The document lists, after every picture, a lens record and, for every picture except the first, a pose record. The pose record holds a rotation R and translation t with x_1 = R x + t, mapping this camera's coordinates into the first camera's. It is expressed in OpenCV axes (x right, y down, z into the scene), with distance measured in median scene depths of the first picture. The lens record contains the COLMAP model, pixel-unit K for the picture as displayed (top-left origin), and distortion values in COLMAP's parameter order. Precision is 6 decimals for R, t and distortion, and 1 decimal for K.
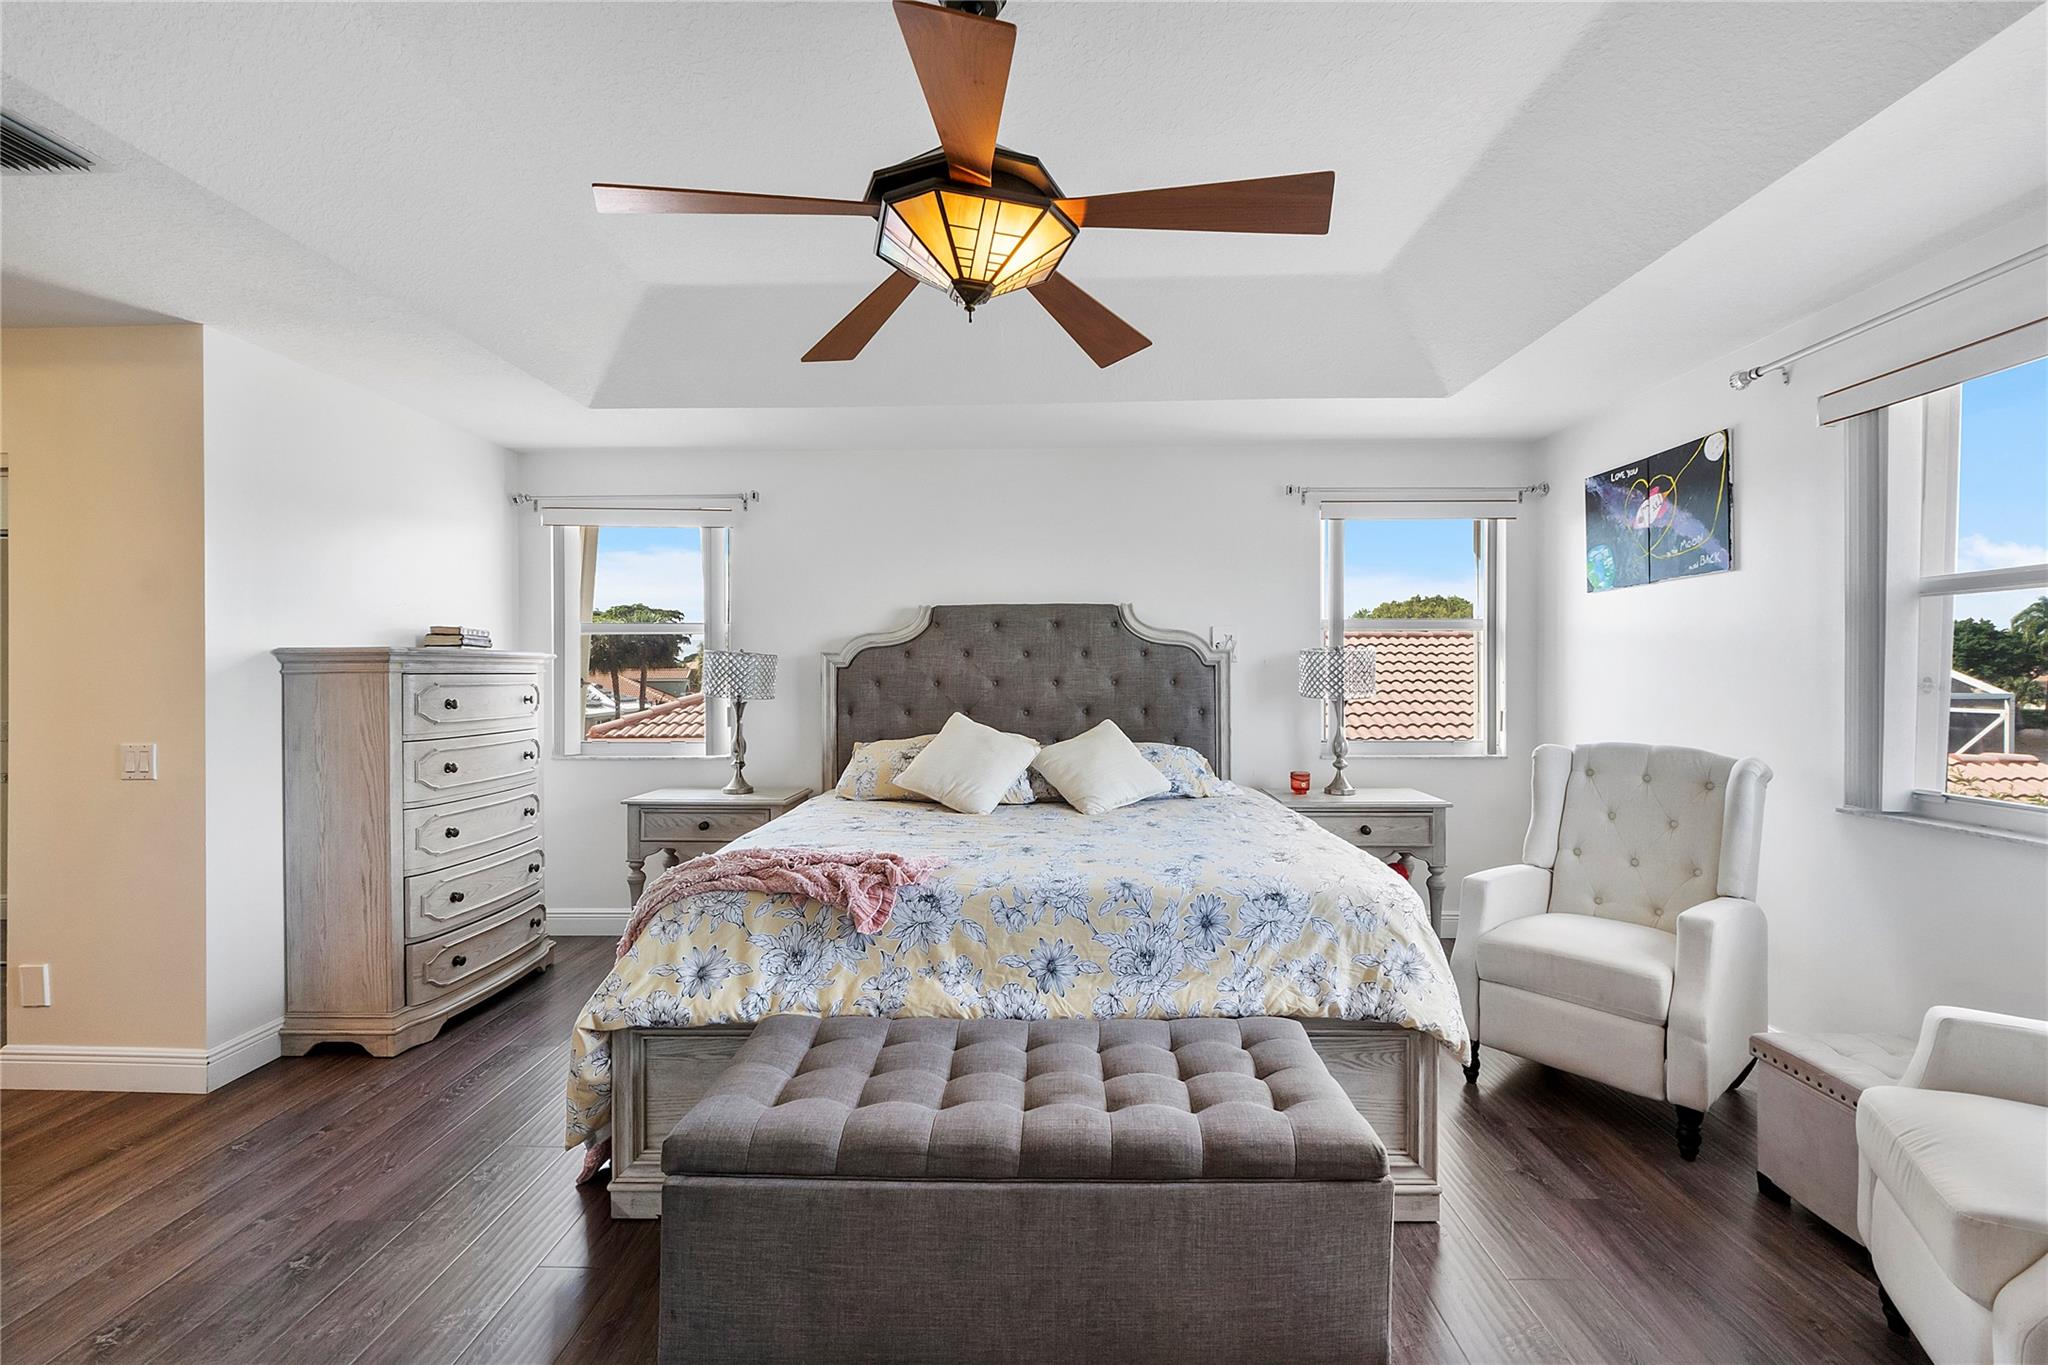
lens RADIAL K [[870.7, 0, 1034.9], [0, 870.7, 679.5], [0, 0, 1]] dist [-0.006163, 0.000896]
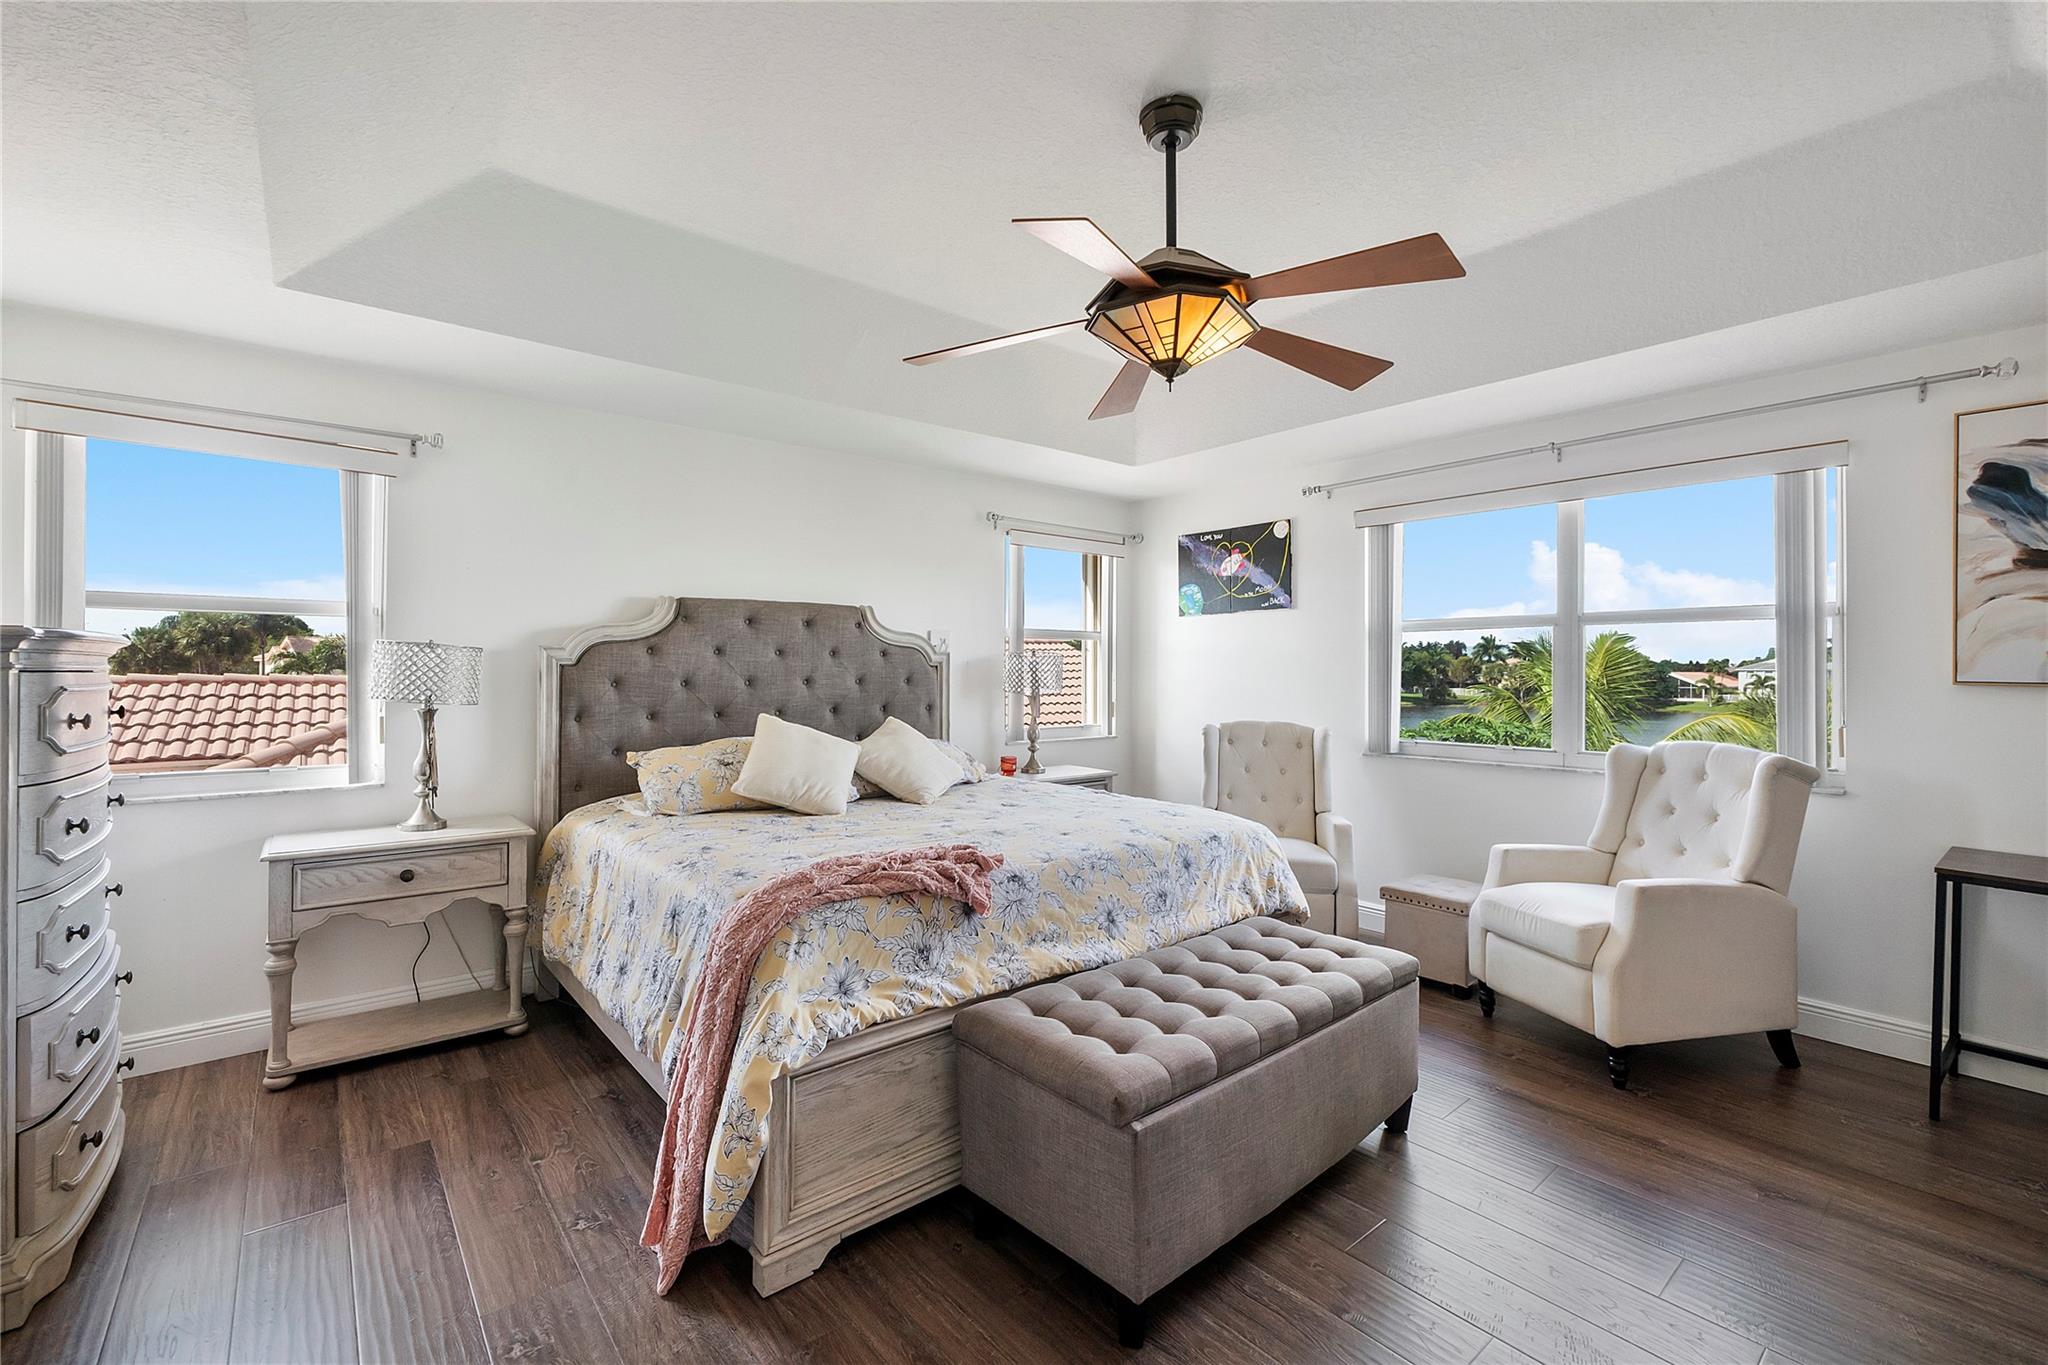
lens RADIAL K [[870.7, 0, 1027.7], [0, 870.7, 673.8], [0, 0, 1]] dist [-0.006163, 0.000896]
pose [[0.757831, 0.002636, 0.652445, -0.511332], [0.001873, 0.999979, -0.006215, 0.001040], [-0.652448, 0.005932, 0.757810, 0.098593]]
